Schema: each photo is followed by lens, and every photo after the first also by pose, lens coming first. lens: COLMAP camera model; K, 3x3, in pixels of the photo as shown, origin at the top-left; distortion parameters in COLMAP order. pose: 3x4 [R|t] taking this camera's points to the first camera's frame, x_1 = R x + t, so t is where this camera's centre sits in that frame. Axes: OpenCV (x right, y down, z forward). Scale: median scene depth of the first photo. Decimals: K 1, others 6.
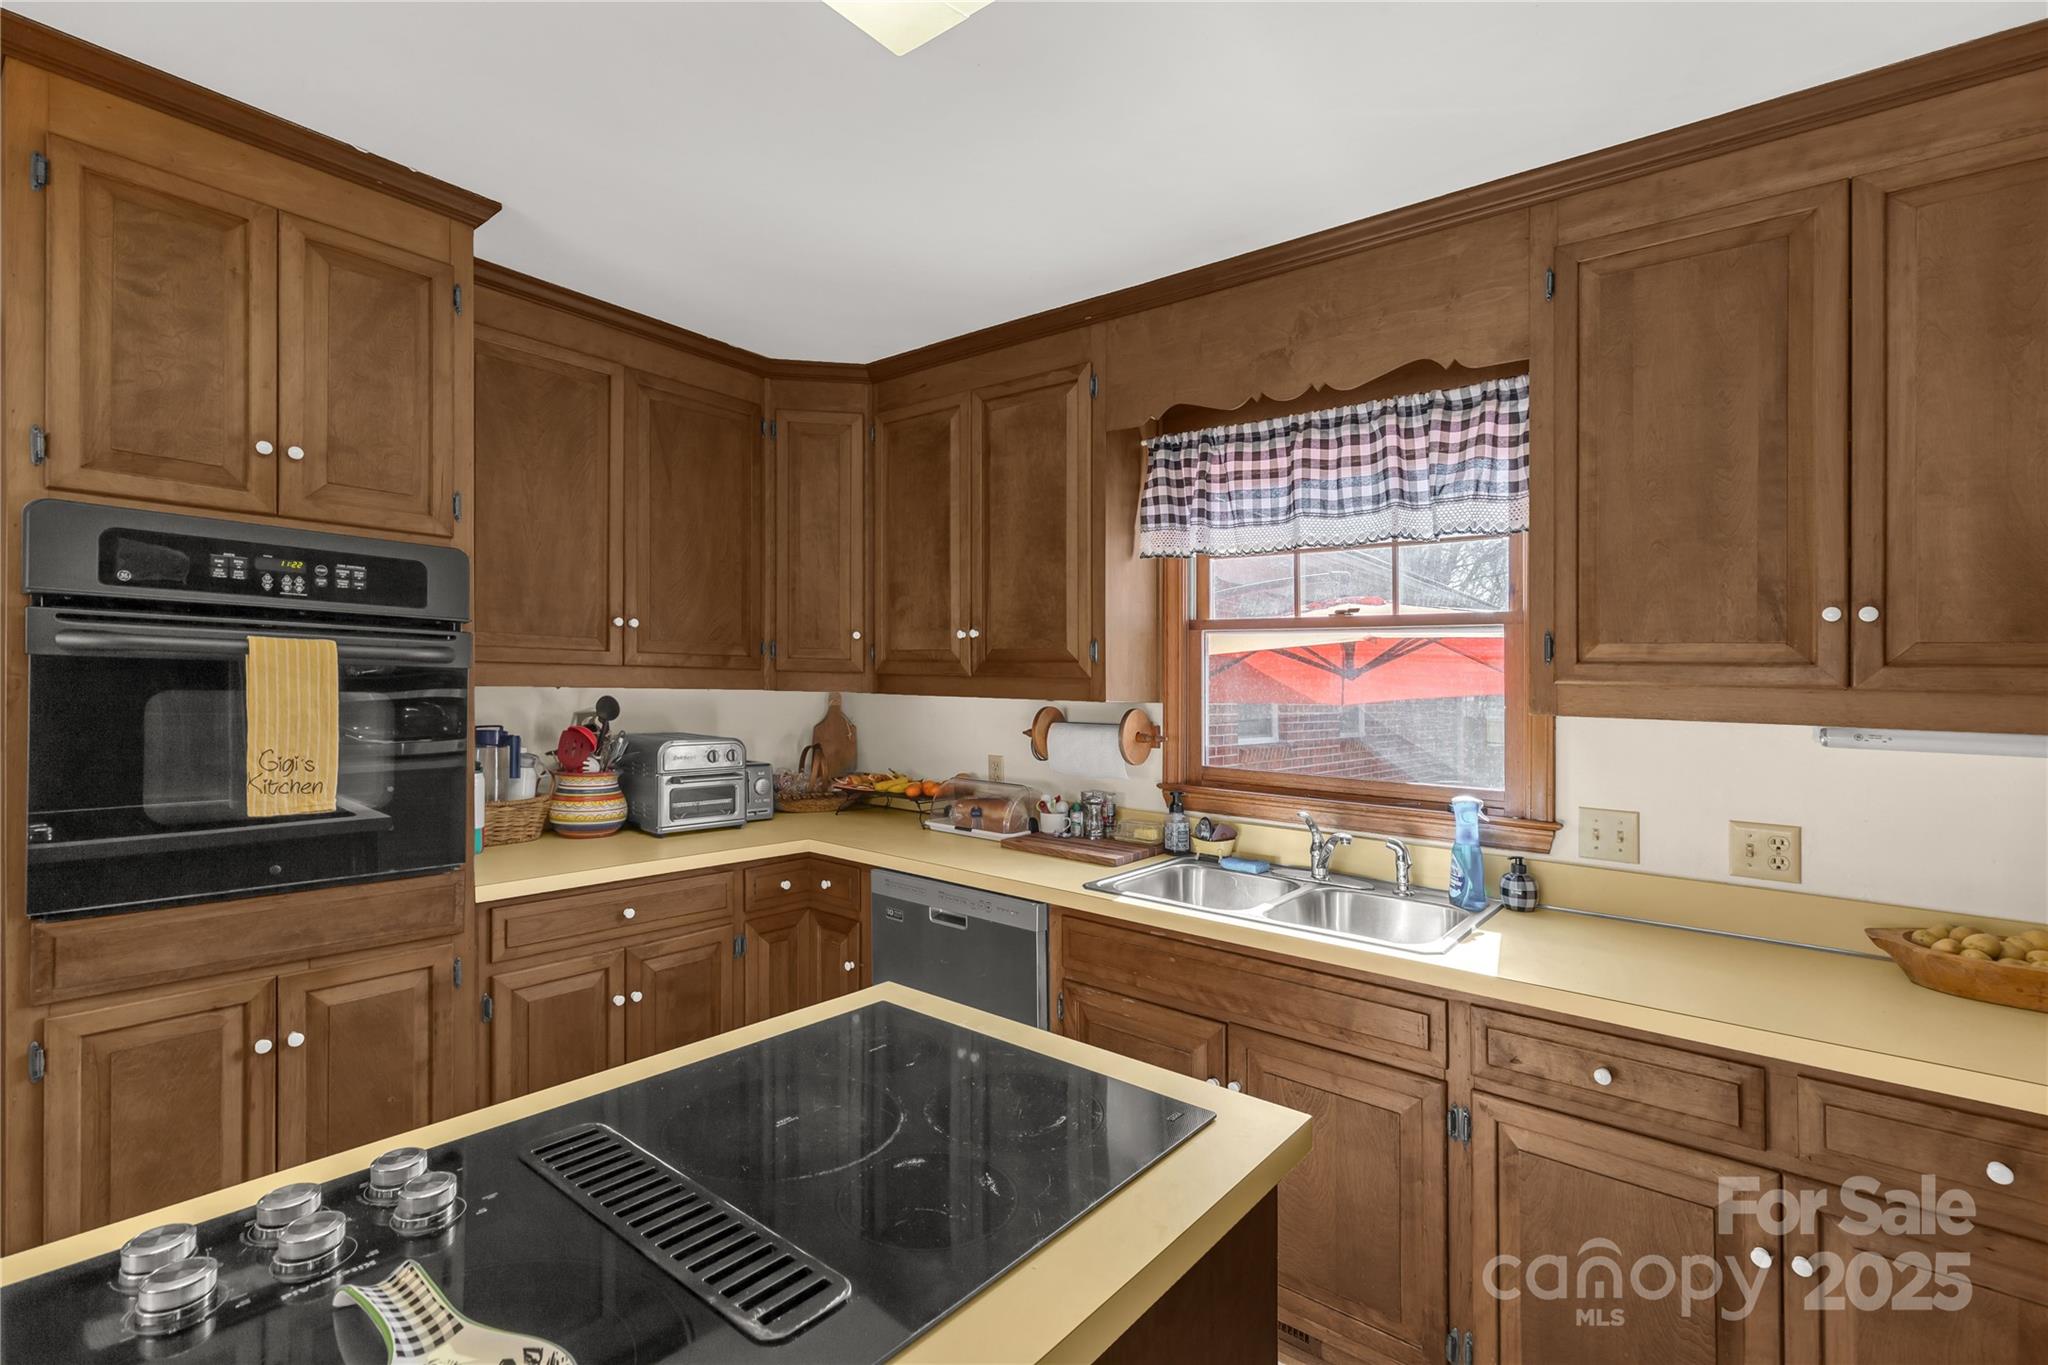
lens RADIAL K [[932.5, 0, 1021.5], [0, 932.5, 671.8], [0, 0, 1]] dist [0.001748, 0.000224]
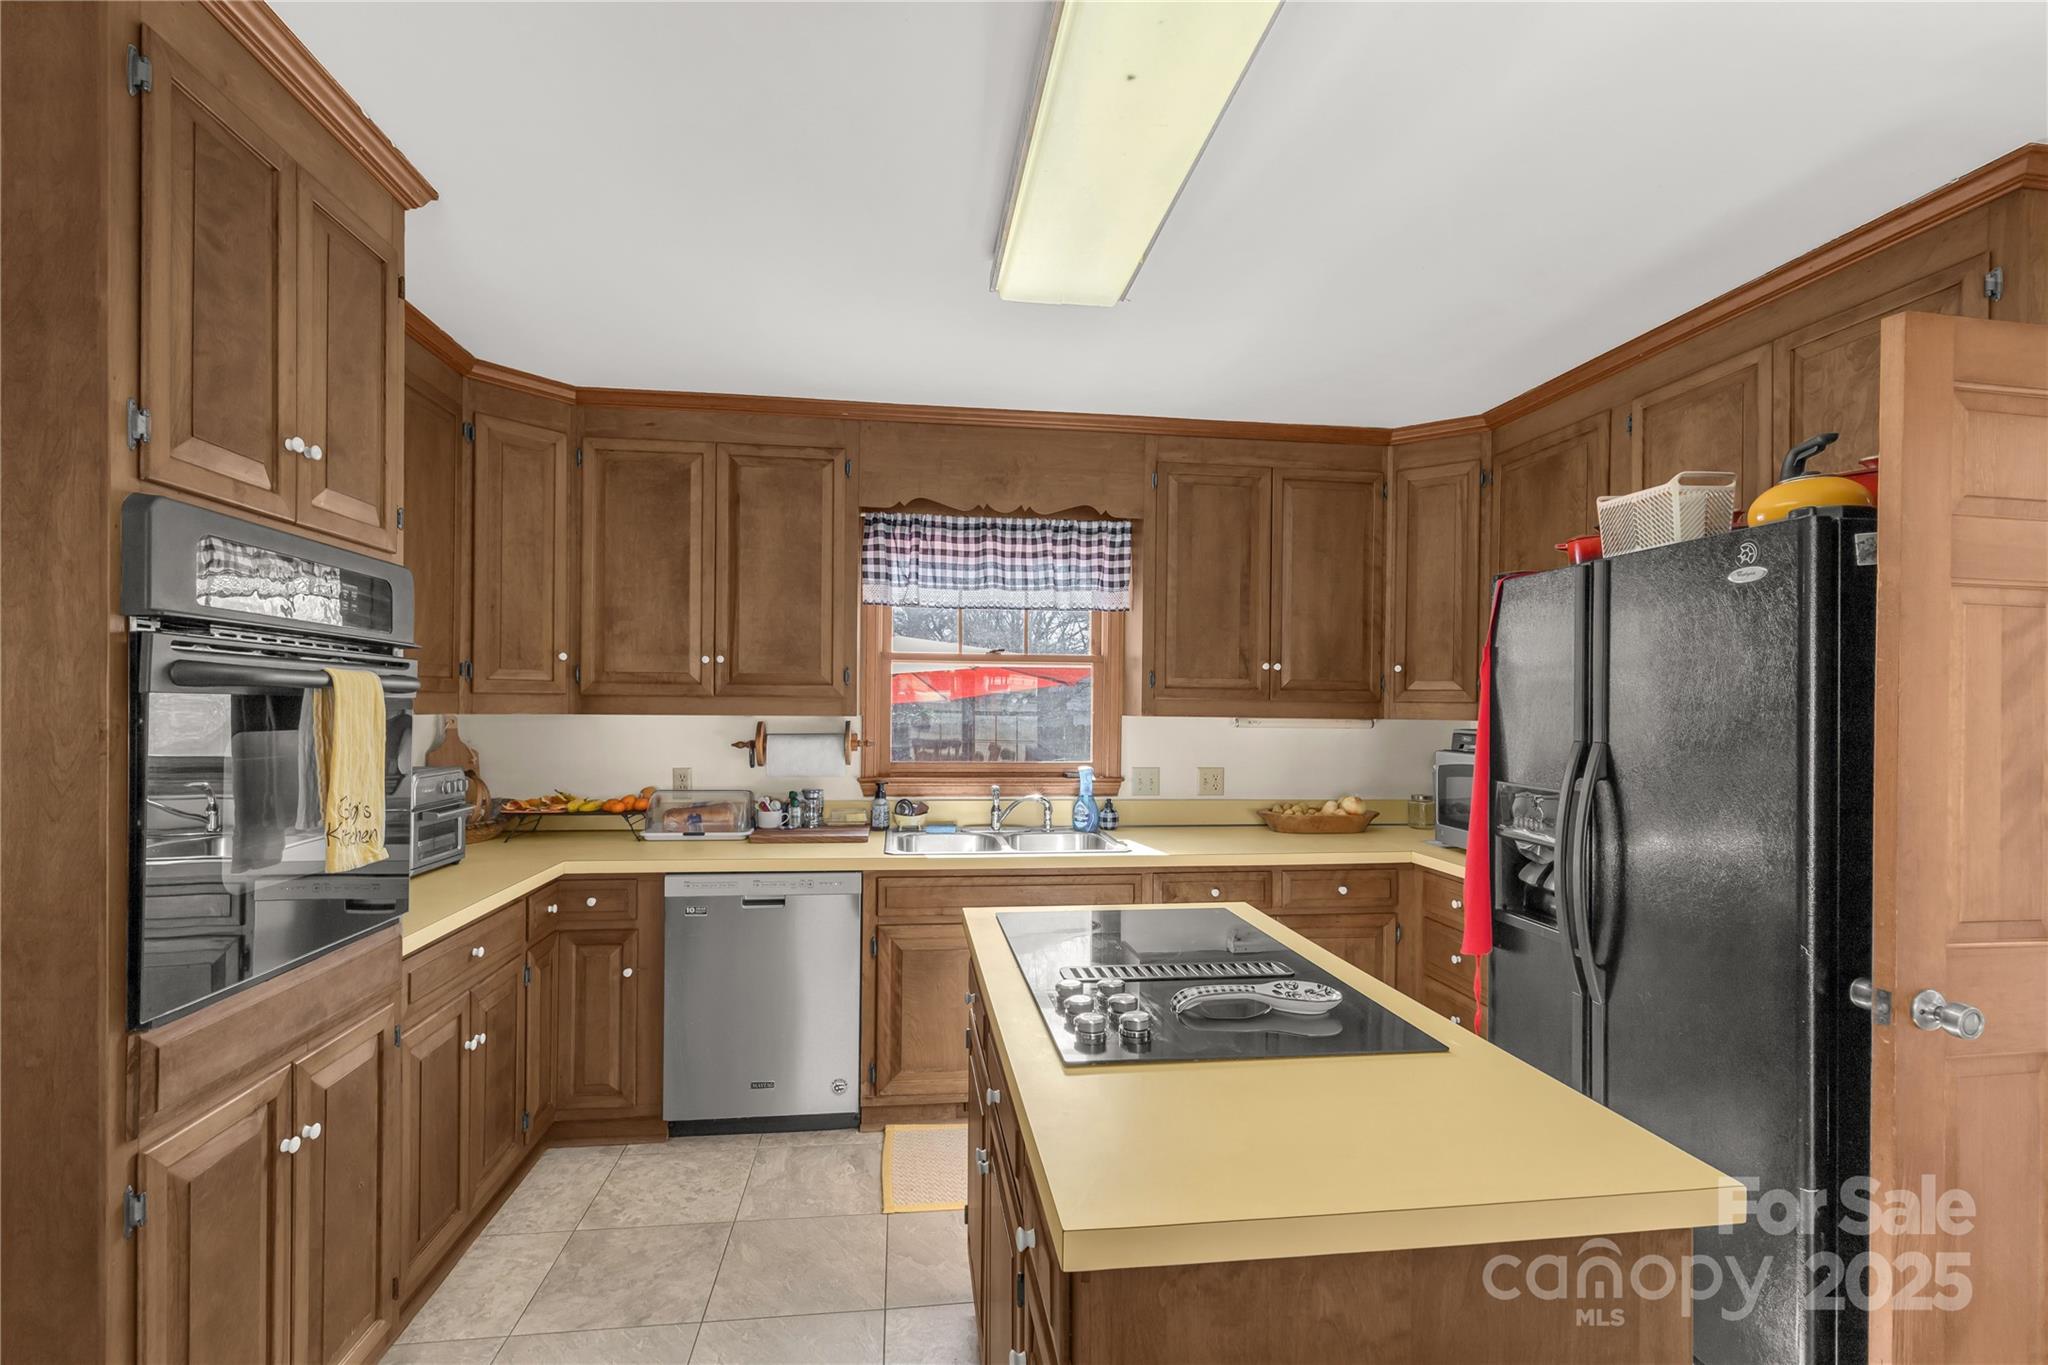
lens RADIAL K [[932.5, 0, 1021.0], [0, 932.5, 697.8], [0, 0, 1]] dist [0.001748, 0.000224]
pose [[0.684079, -0.013849, 0.729276, -0.679800], [-0.001255, 0.999796, 0.020164, -0.018780], [-0.729407, -0.014709, 0.683922, -0.046570]]
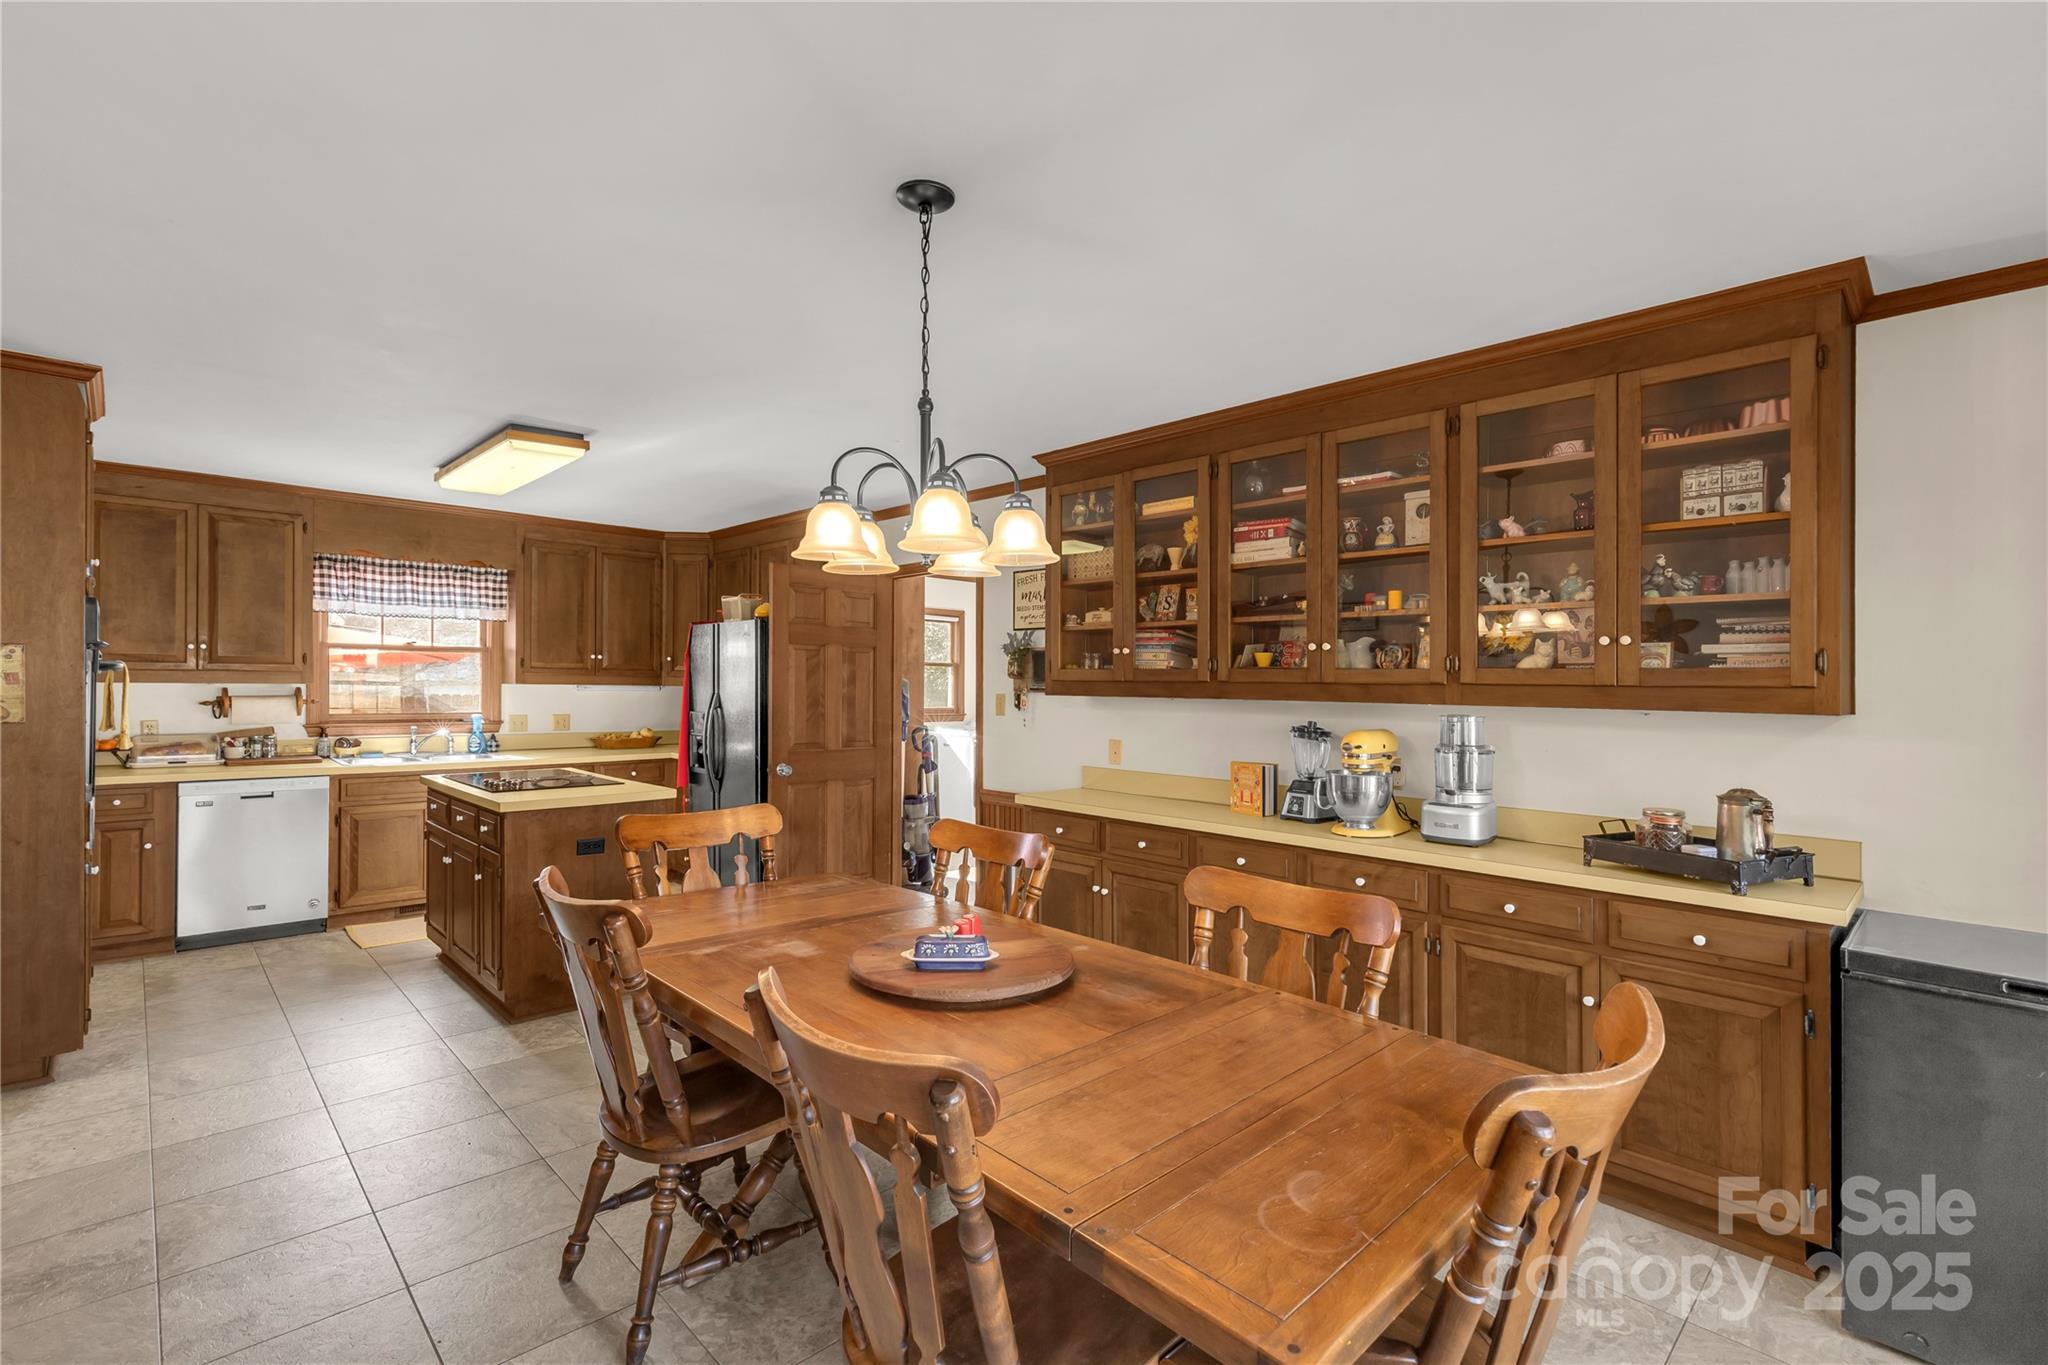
lens RADIAL K [[932.5, 0, 1028.9], [0, 932.5, 698.1], [0, 0, 1]] dist [0.001748, 0.000224]
pose [[0.115967, -0.039558, 0.992465, -1.727895], [-0.021955, 0.998860, 0.042378, -0.056573], [-0.993010, -0.026704, 0.114966, -0.783943]]
